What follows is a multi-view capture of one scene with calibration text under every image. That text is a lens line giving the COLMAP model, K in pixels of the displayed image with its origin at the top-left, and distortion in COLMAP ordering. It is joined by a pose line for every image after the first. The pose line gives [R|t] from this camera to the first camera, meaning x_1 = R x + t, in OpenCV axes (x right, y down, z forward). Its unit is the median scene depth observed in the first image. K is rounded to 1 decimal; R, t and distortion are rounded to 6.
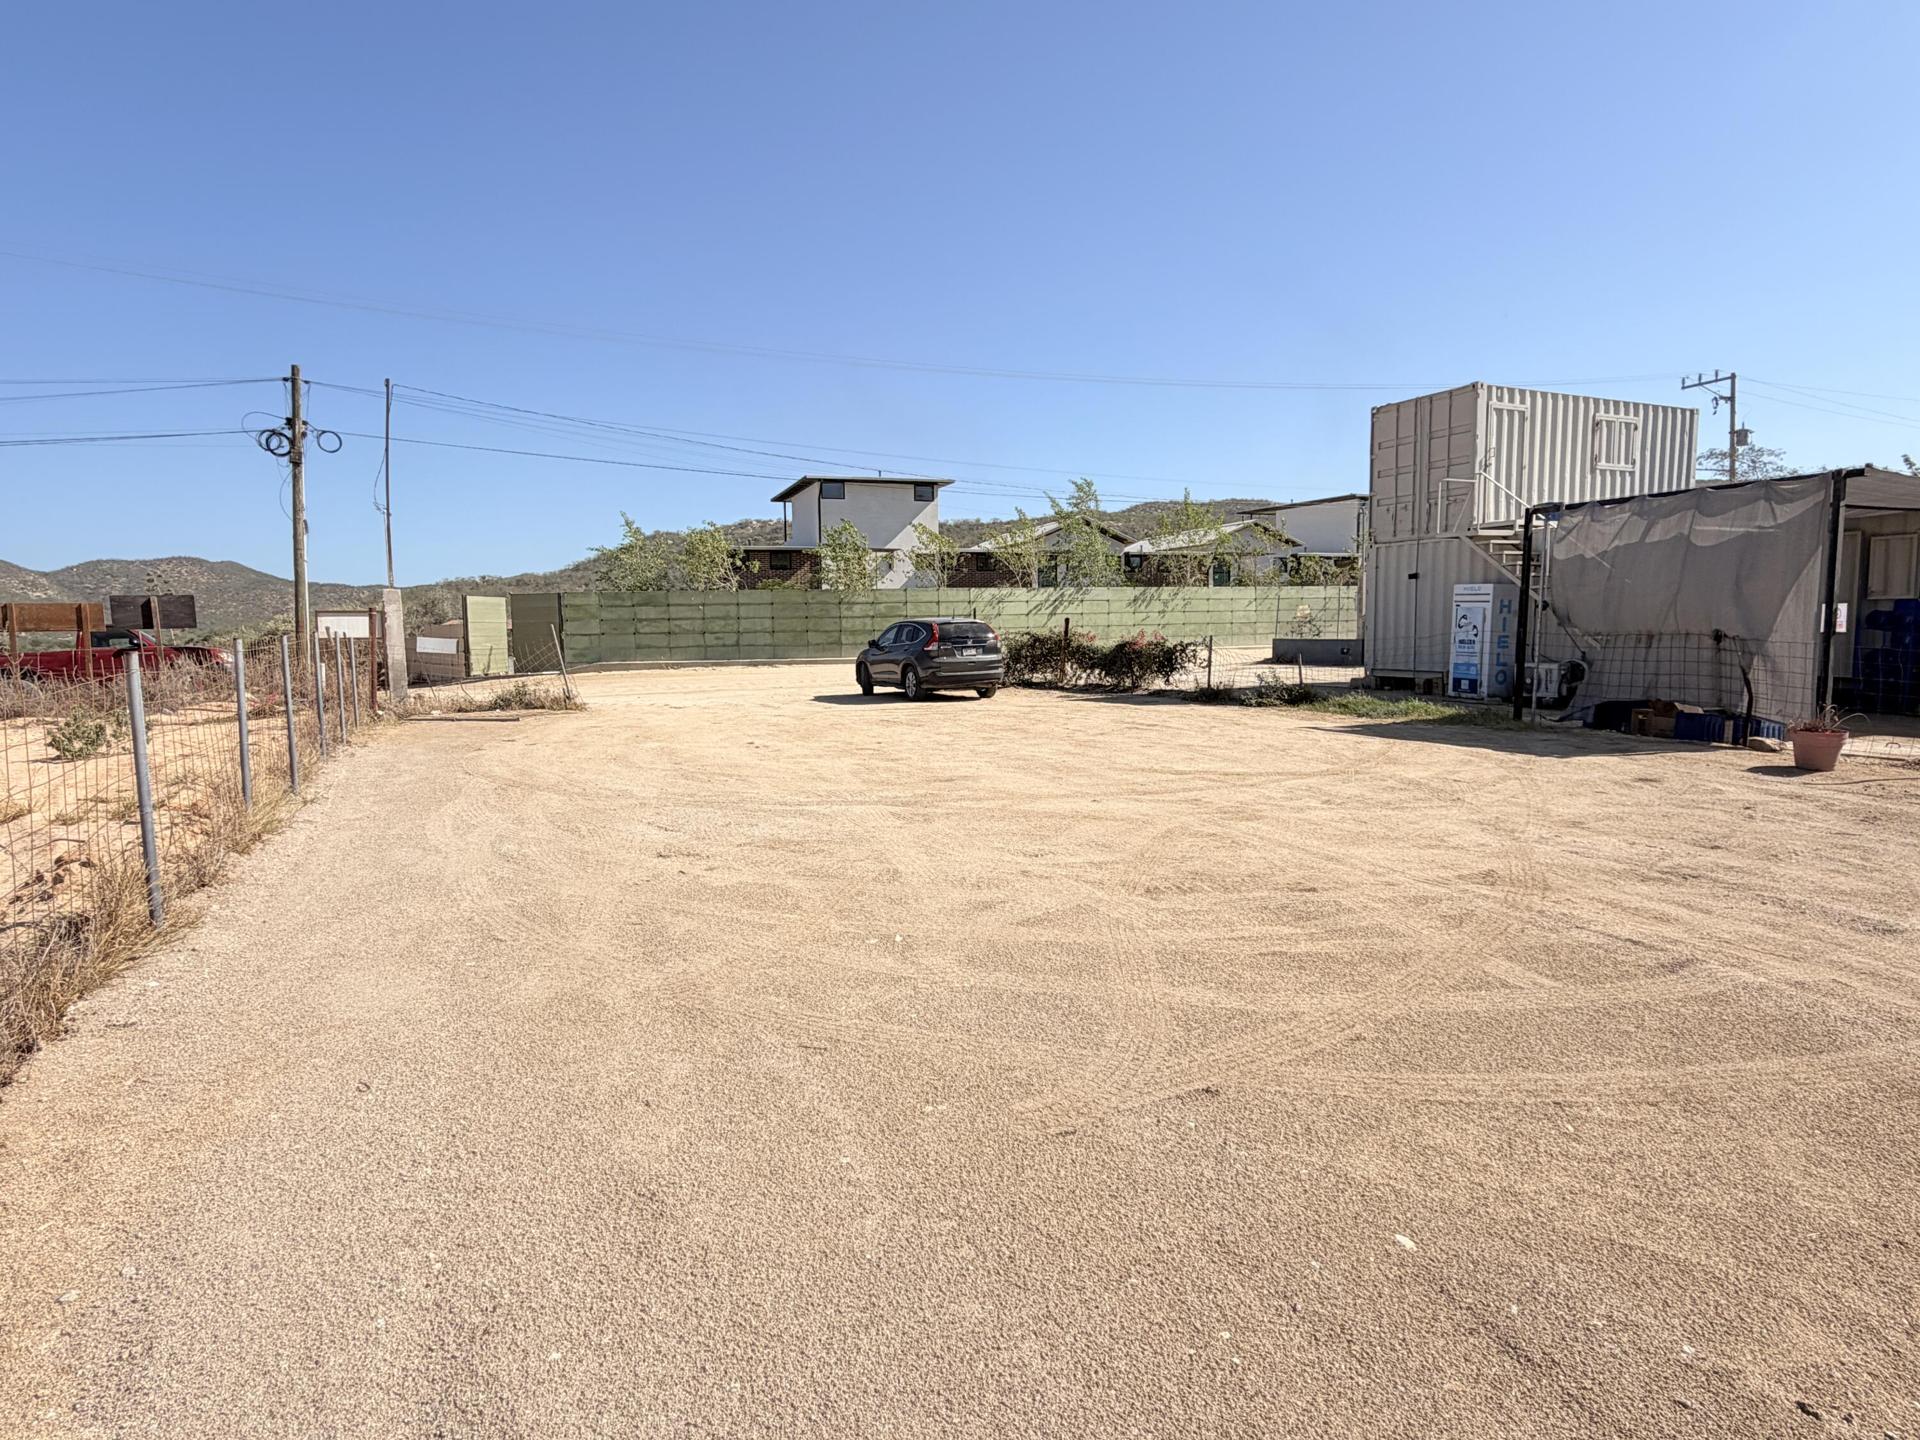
lens RADIAL K [[1053.7, 0, 960.0], [0, 1053.7, 720.0], [0, 0, 1]] dist [-0.002591, -0.000601]
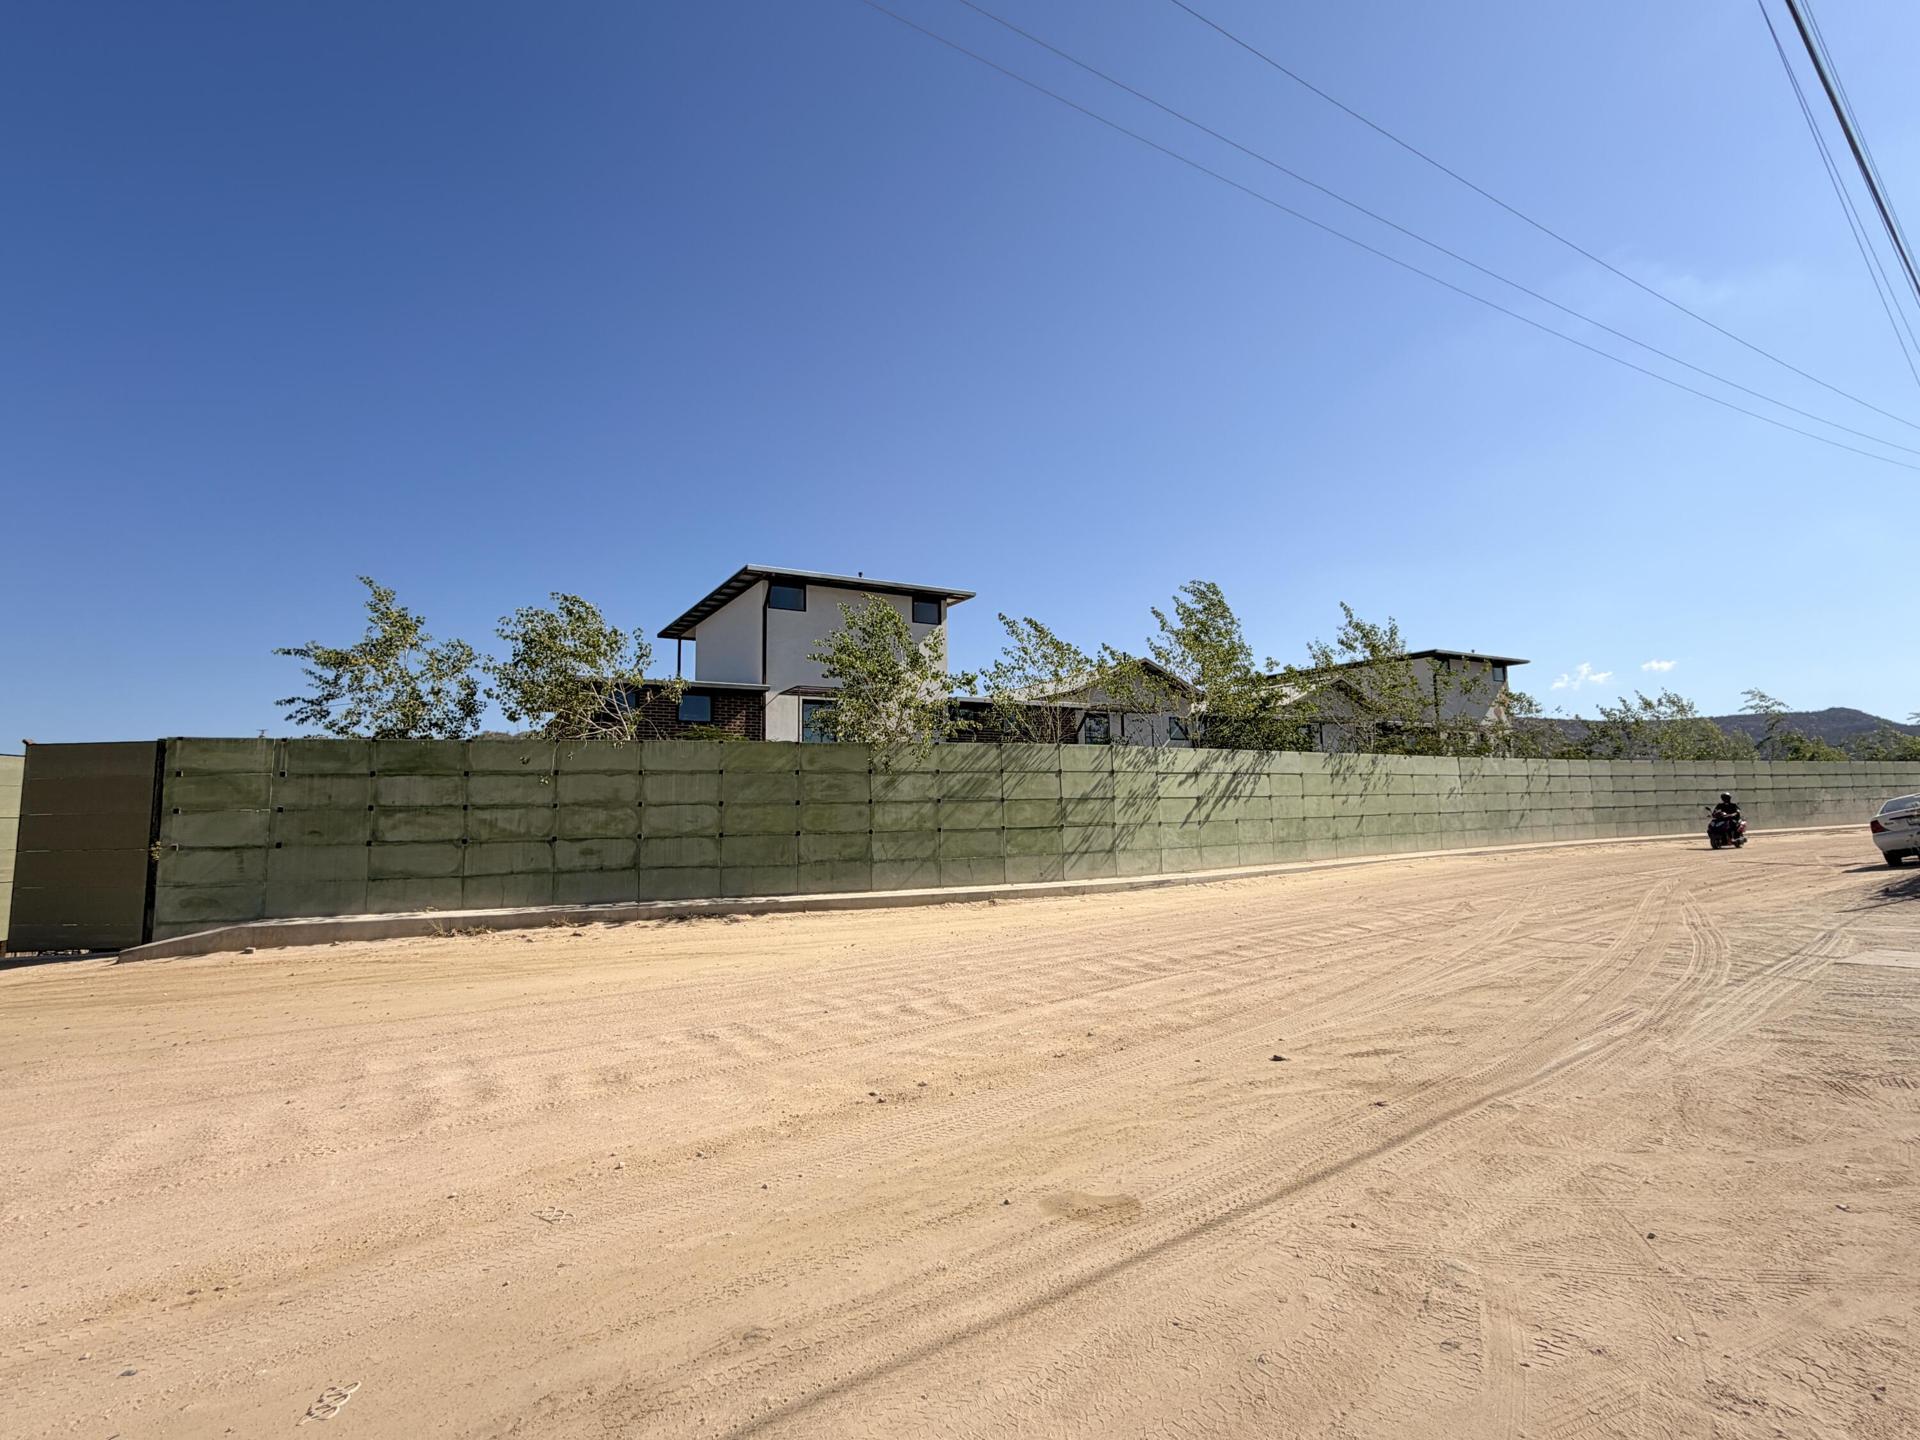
lens RADIAL K [[923.1, 0, 960.0], [0, 923.1, 720.0], [0, 0, 1]] dist [-0.001624, 0.000029]
pose [[0.979616, 0.015442, 0.200285, -0.165713], [0.024499, 0.980413, -0.195421, -0.056017], [-0.199380, 0.196344, 0.960050, 0.631789]]
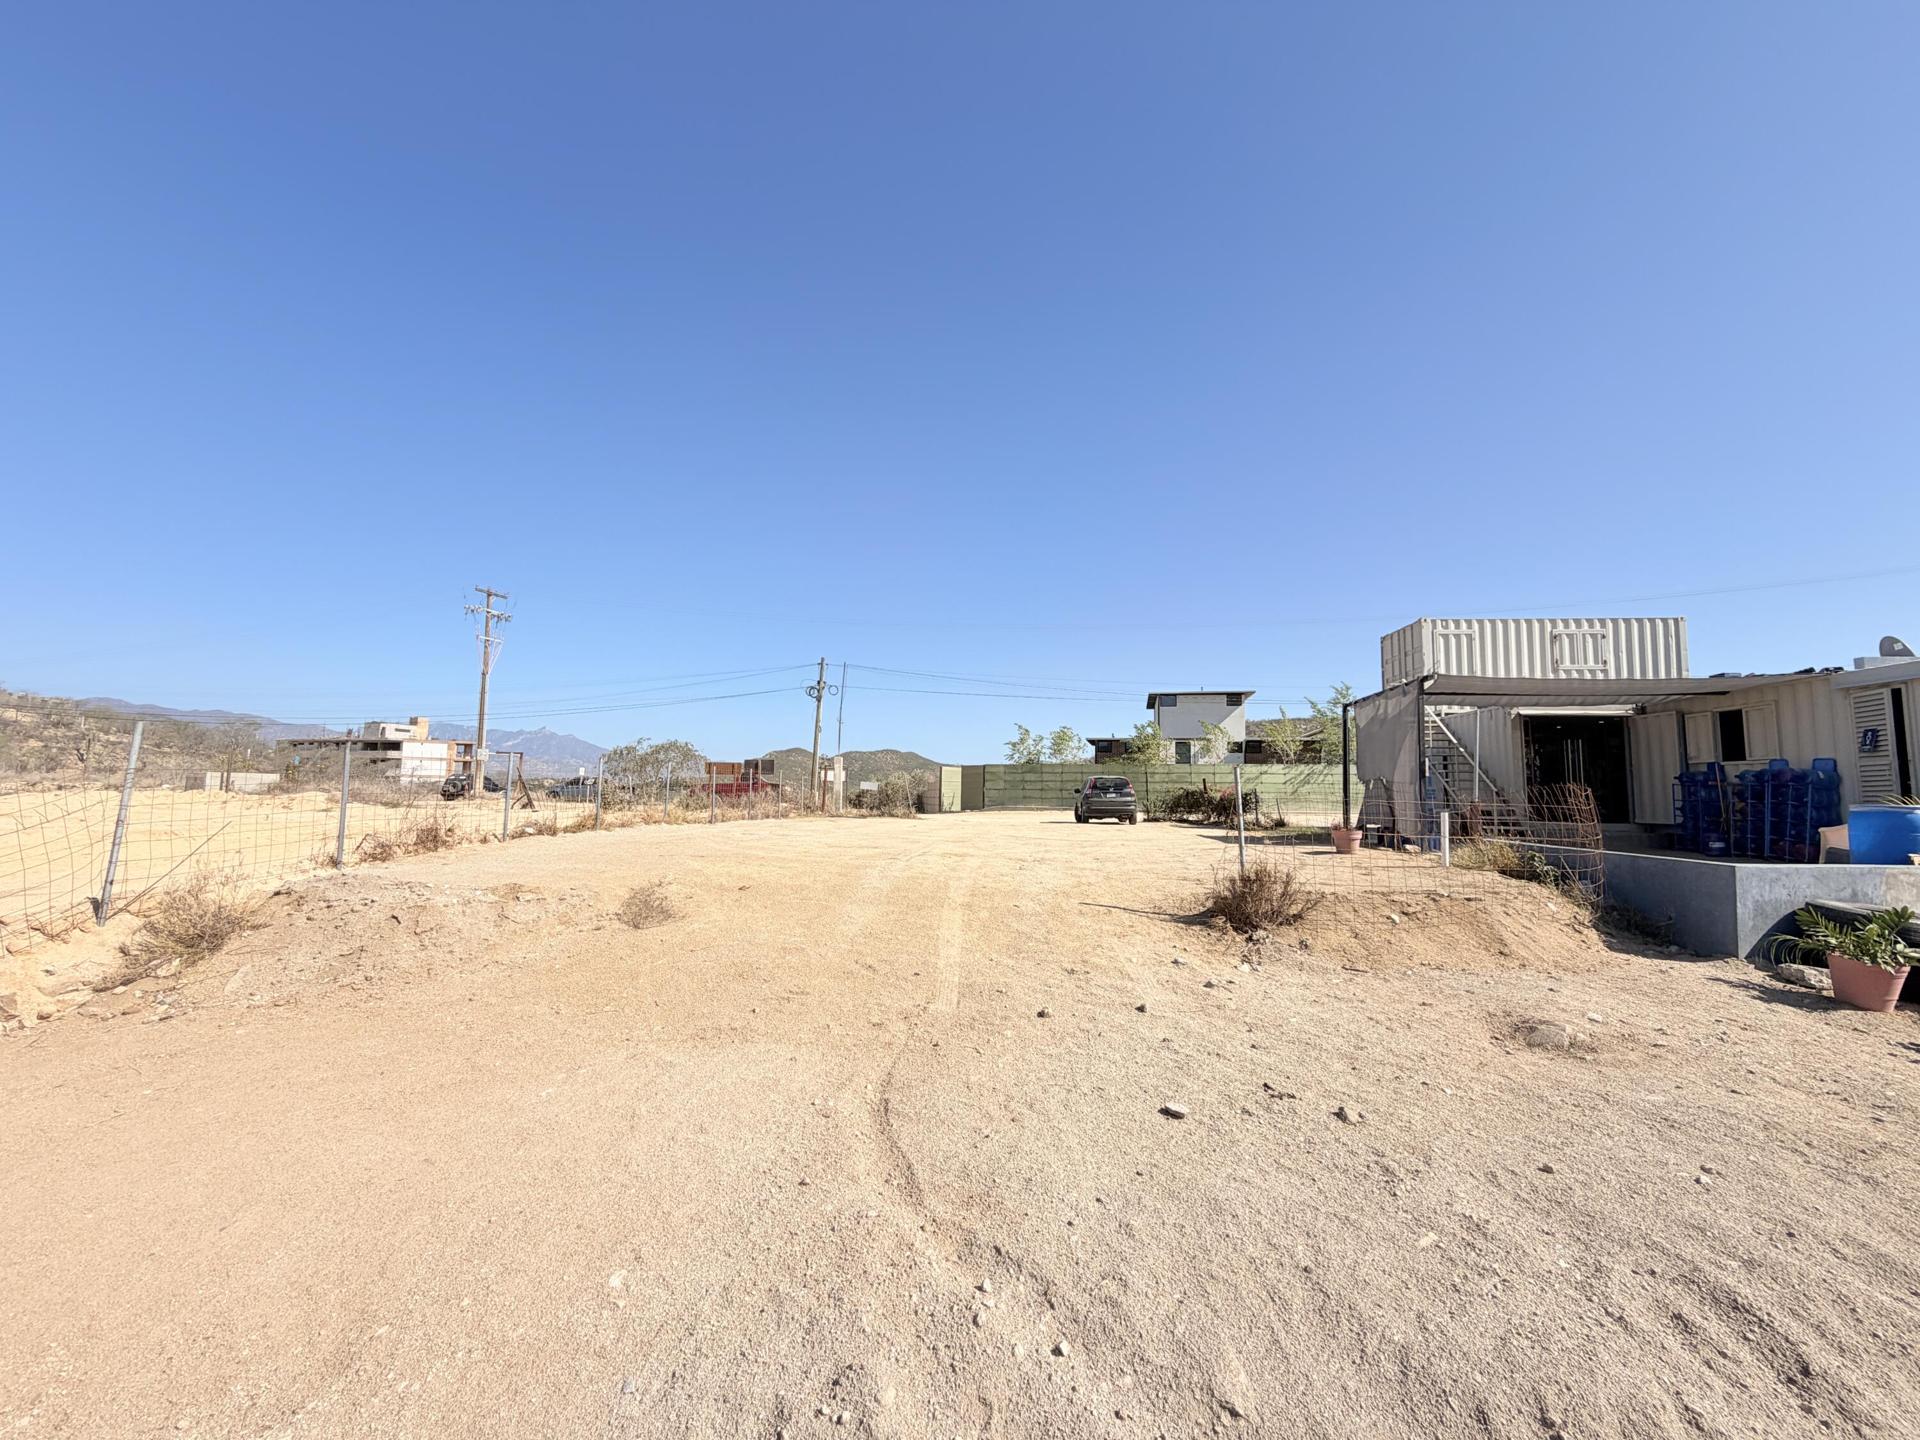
lens RADIAL K [[762.0, 0, 960.0], [0, 762.0, 720.0], [0, 0, 1]] dist [-0.000540, 0.000109]
pose [[0.854368, -0.023173, -0.519151, 0.250860], [-0.075897, 0.982729, -0.168768, 0.023251], [0.514096, 0.183592, 0.837854, -0.096974]]
